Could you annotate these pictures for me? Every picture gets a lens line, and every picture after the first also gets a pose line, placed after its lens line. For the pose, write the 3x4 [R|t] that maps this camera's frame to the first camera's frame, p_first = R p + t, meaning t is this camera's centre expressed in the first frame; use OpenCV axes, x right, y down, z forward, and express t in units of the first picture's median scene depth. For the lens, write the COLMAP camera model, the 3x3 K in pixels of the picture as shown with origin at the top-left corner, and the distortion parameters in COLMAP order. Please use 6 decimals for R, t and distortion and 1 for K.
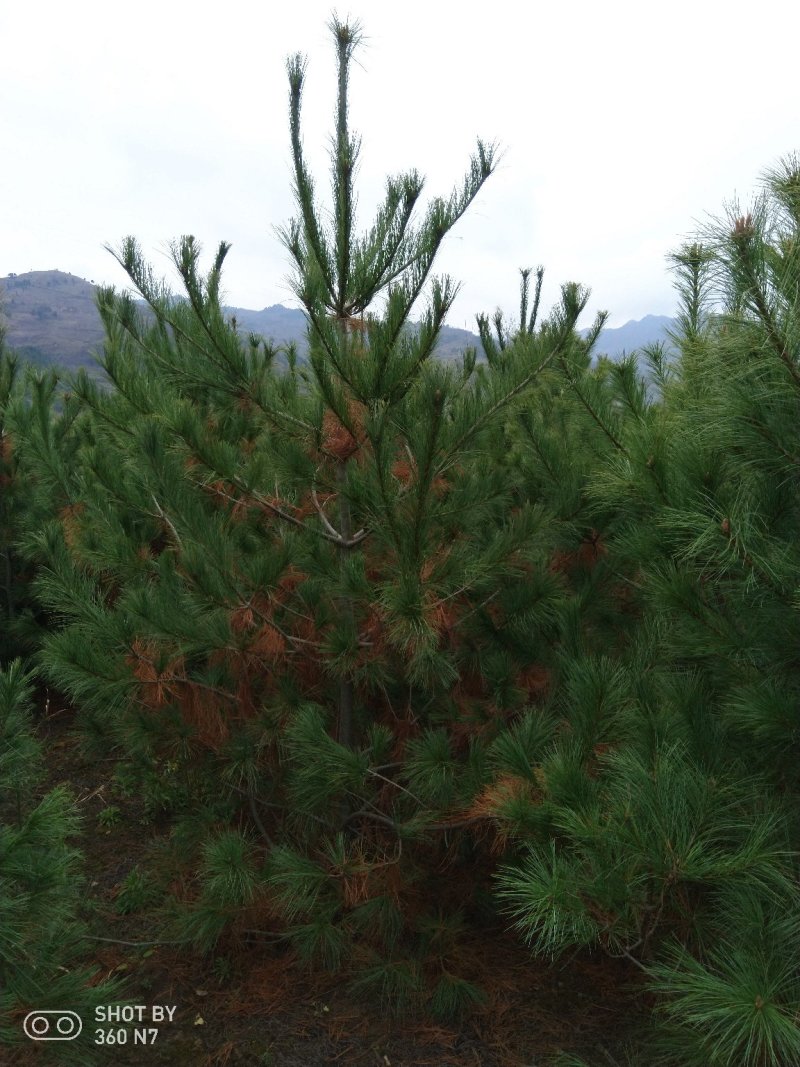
lens RADIAL K [[836.2, 0, 400.7], [0, 836.2, 527.8], [0, 0, 1]] dist [0.109217, -0.150154]
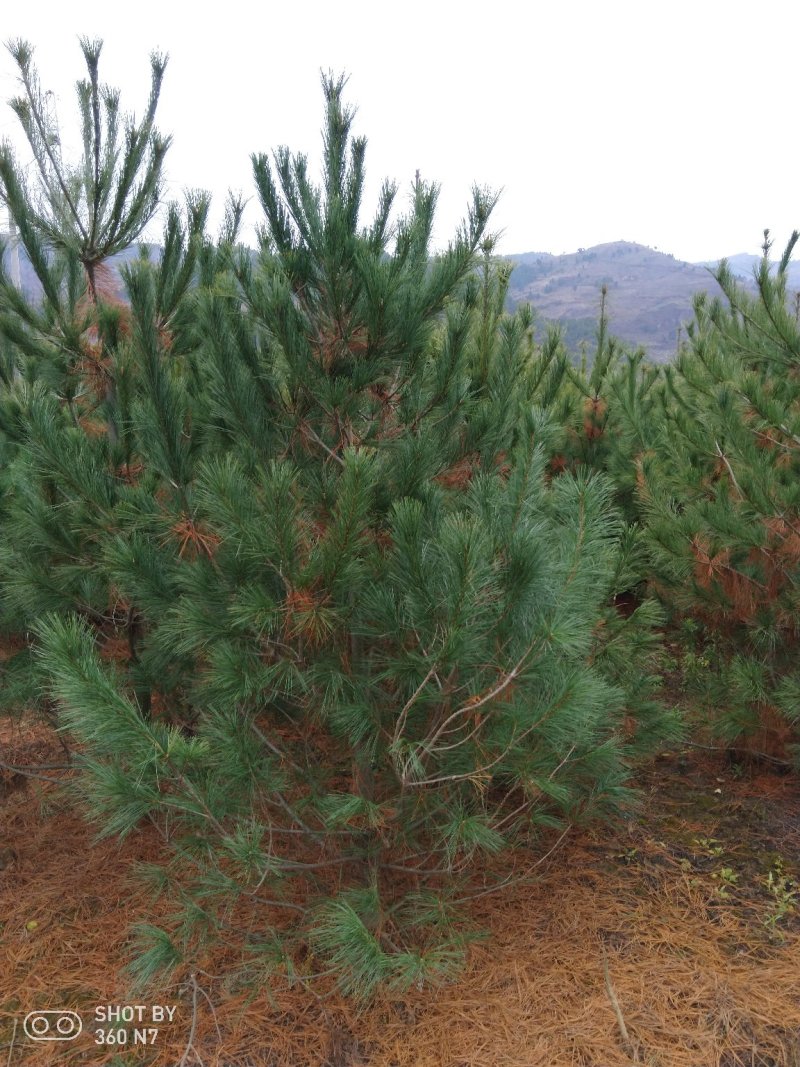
lens RADIAL K [[833.9, 0, 392.7], [0, 833.9, 538.5], [0, 0, 1]] dist [0.093356, -0.137068]
pose [[0.809638, 0.104209, -0.577604, 0.110014], [-0.074238, 0.994390, 0.075343, 0.067081], [0.582216, -0.018120, 0.812832, -0.517481]]
